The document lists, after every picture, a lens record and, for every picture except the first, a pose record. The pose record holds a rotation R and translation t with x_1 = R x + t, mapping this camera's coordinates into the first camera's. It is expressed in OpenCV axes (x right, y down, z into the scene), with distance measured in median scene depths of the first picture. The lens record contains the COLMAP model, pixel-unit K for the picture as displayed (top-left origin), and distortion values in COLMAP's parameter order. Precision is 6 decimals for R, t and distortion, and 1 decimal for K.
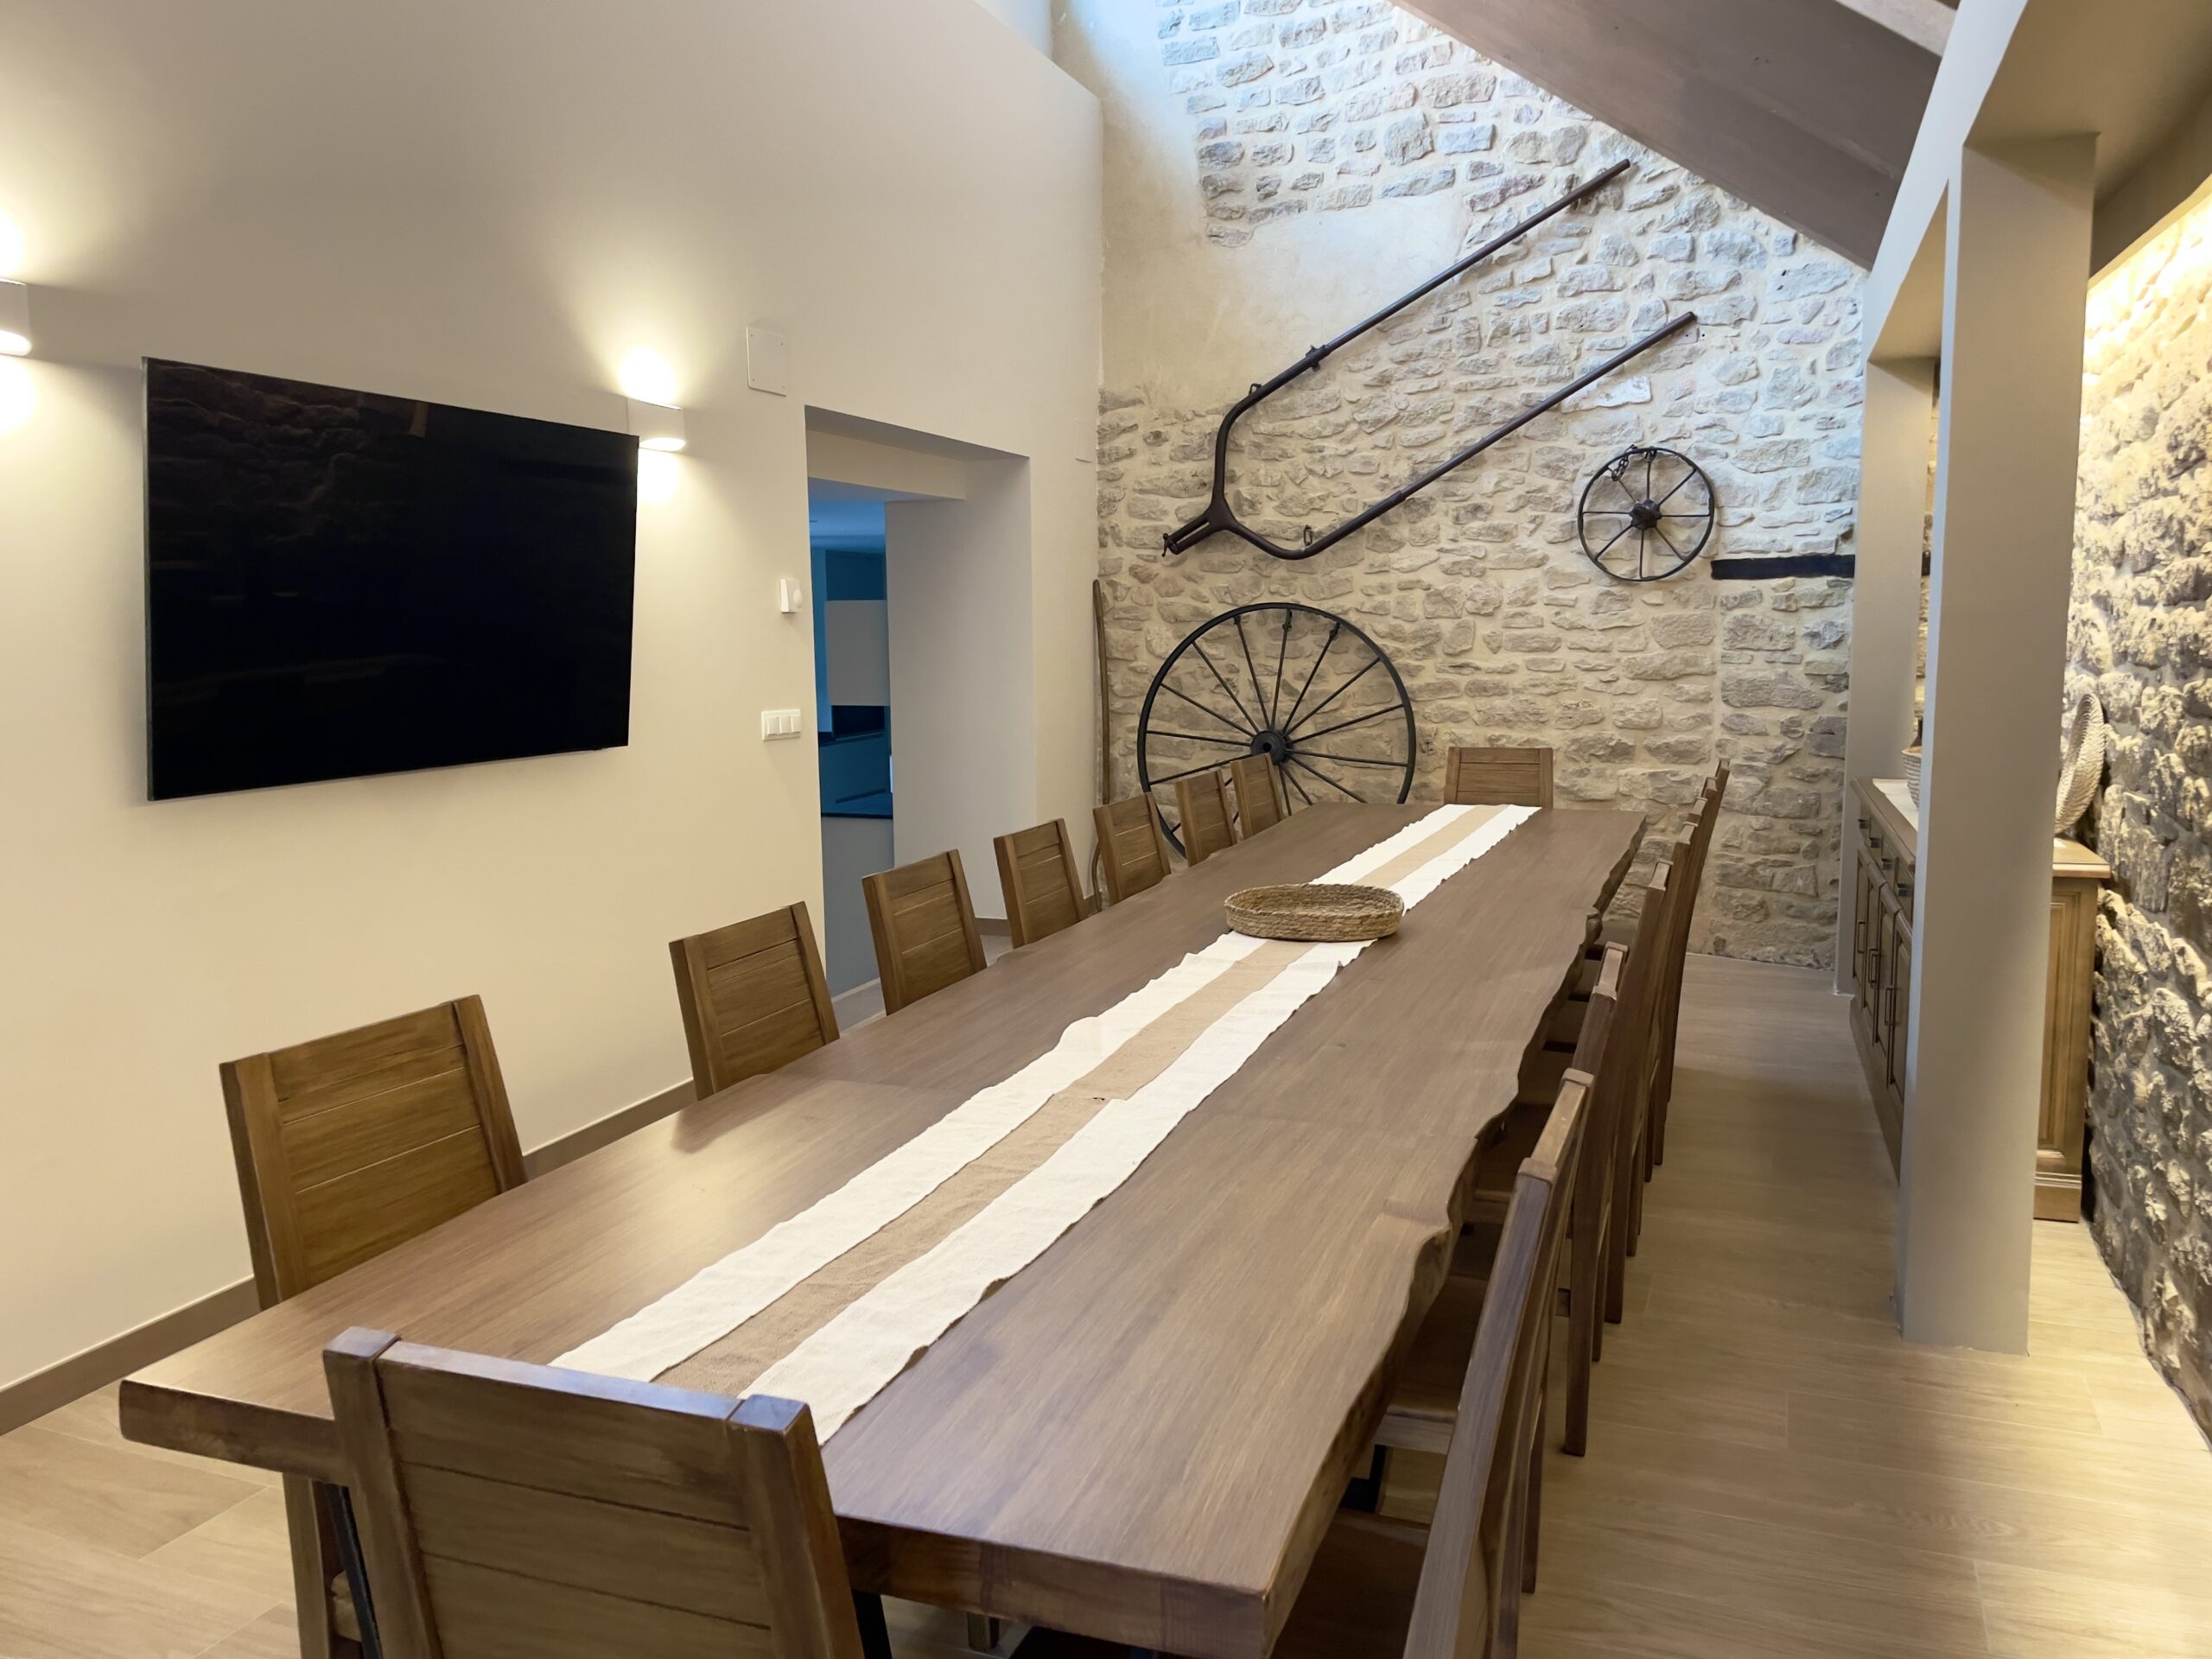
lens RADIAL K [[1661.3, 0, 1115.1], [0, 1661.3, 841.7], [0, 0, 1]] dist [0.071590, -0.089355]
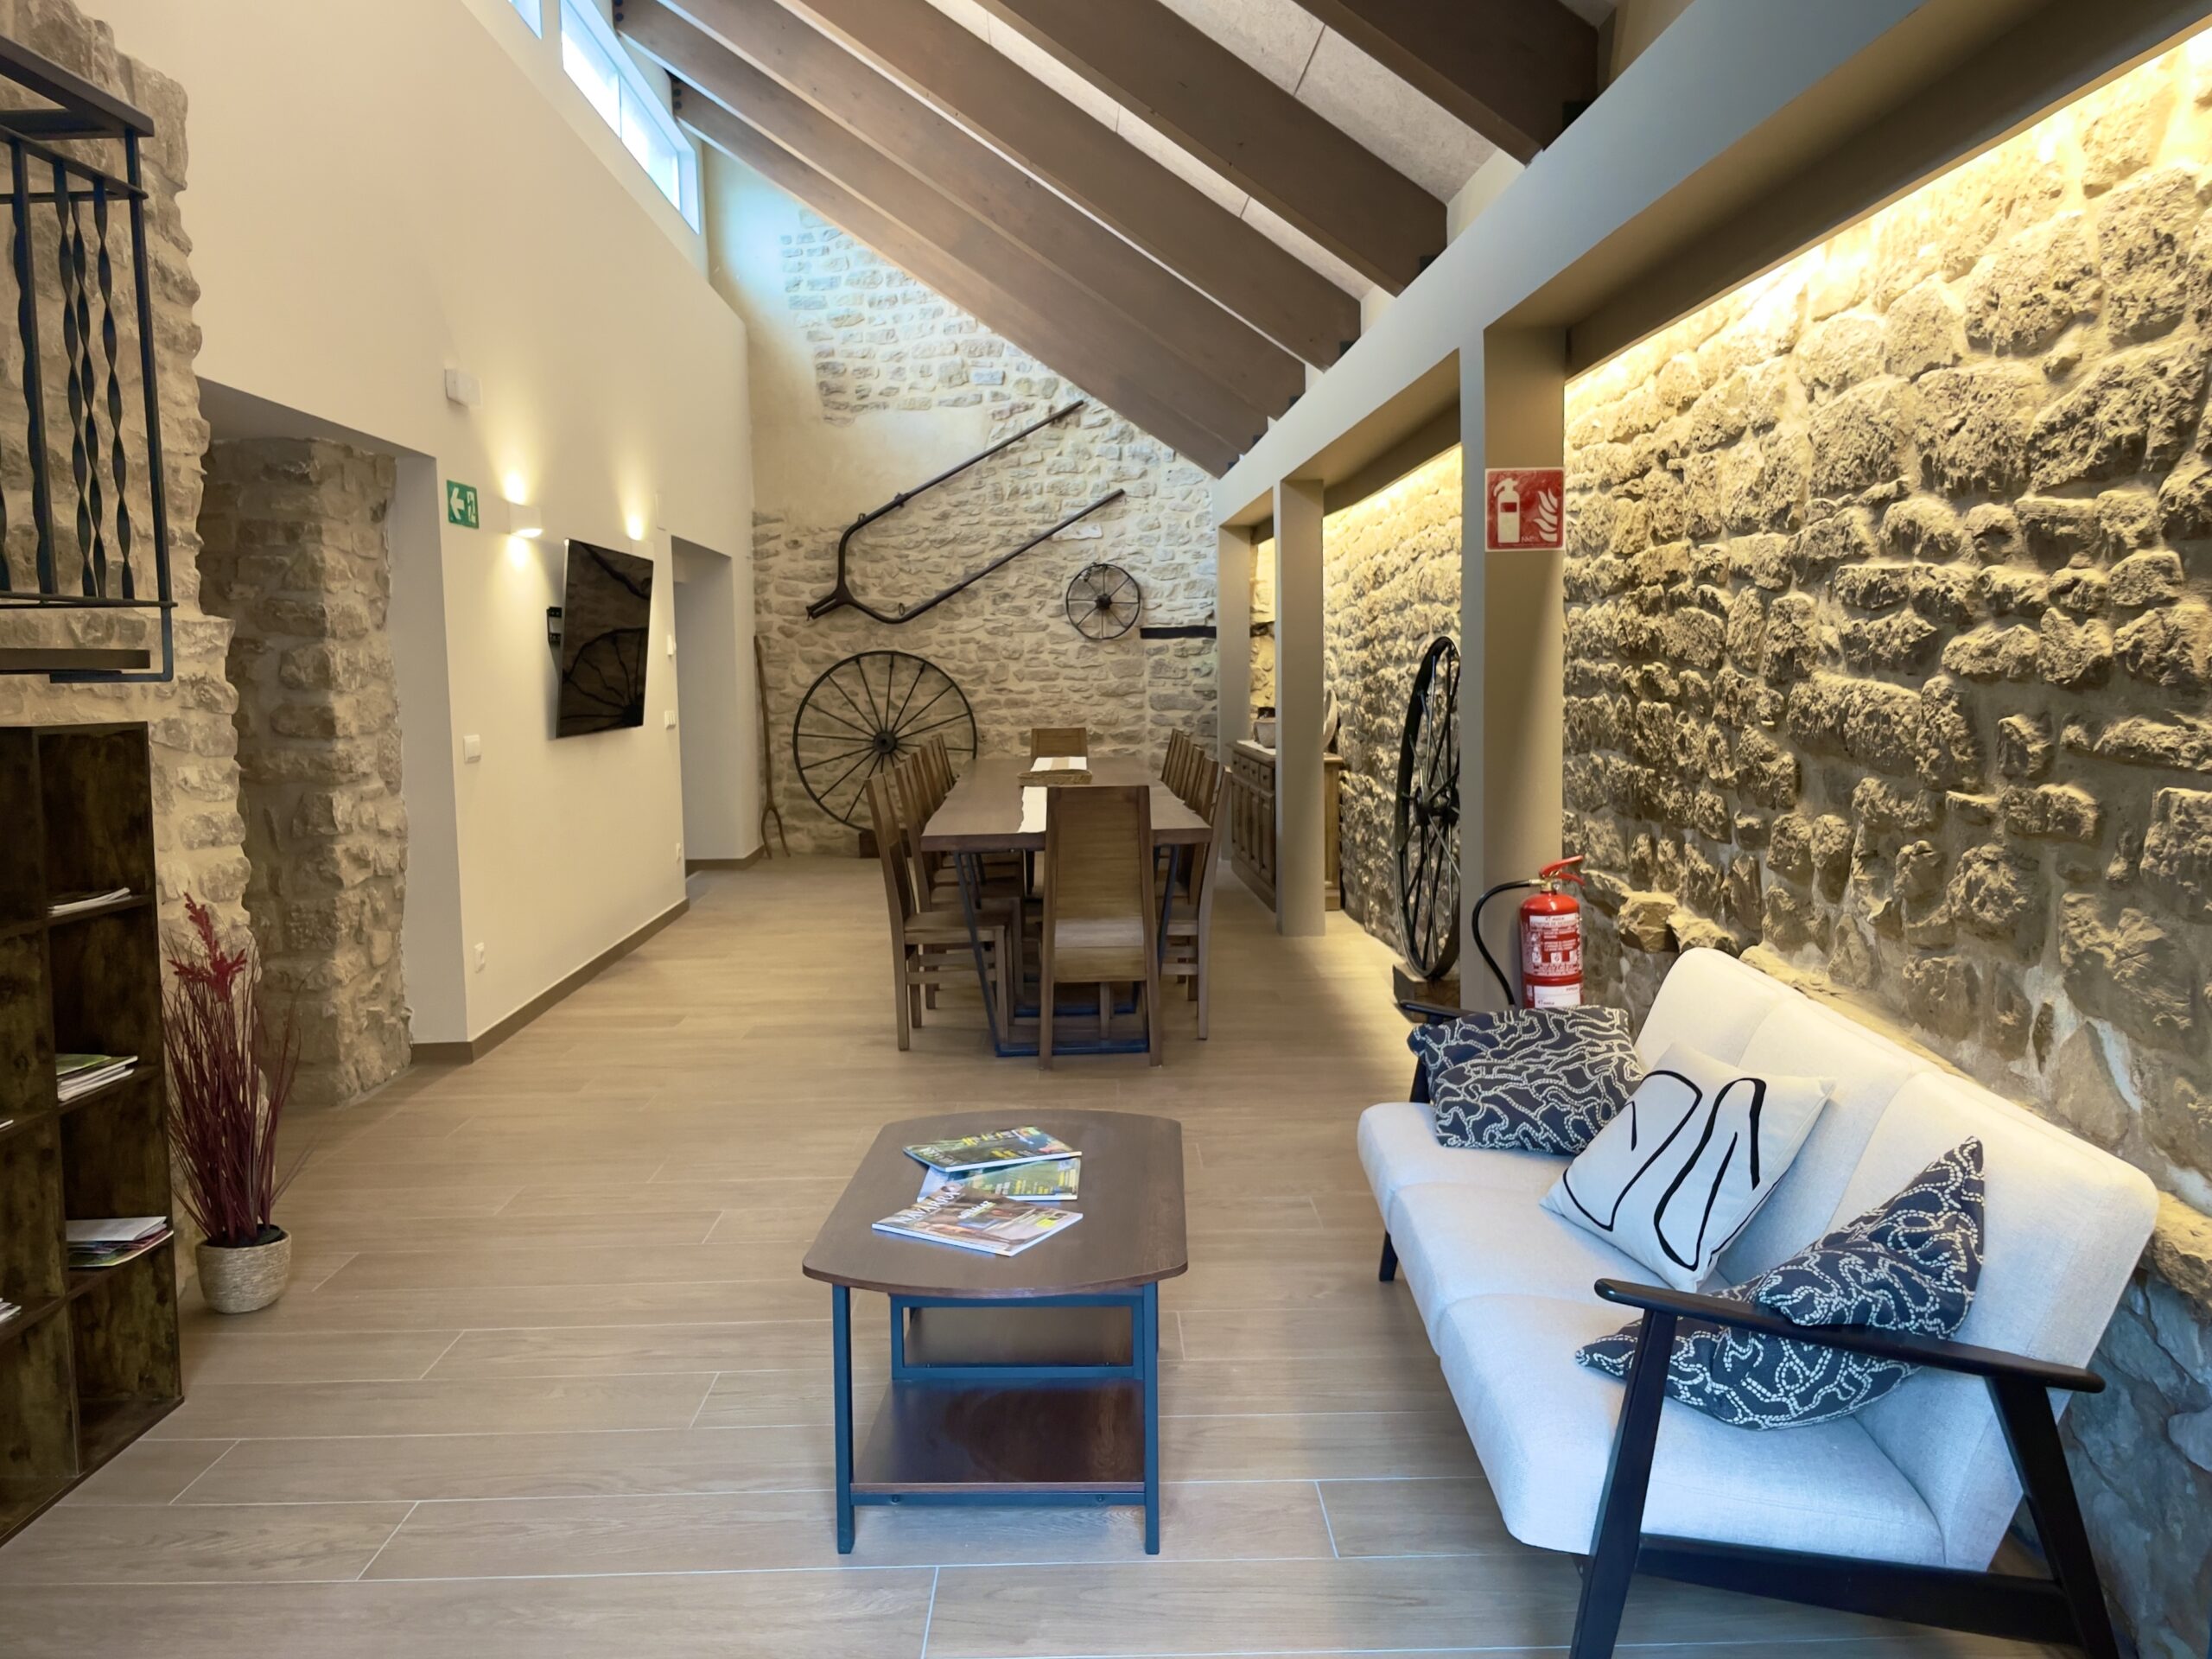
lens RADIAL K [[1661.3, 0, 1119.6], [0, 1661.3, 834.2], [0, 0, 1]] dist [0.071590, -0.089355]
pose [[0.919697, -0.041775, 0.390399, -0.337457], [0.056349, 0.998074, -0.025947, 0.088196], [-0.388563, 0.045863, 0.920280, -0.562427]]
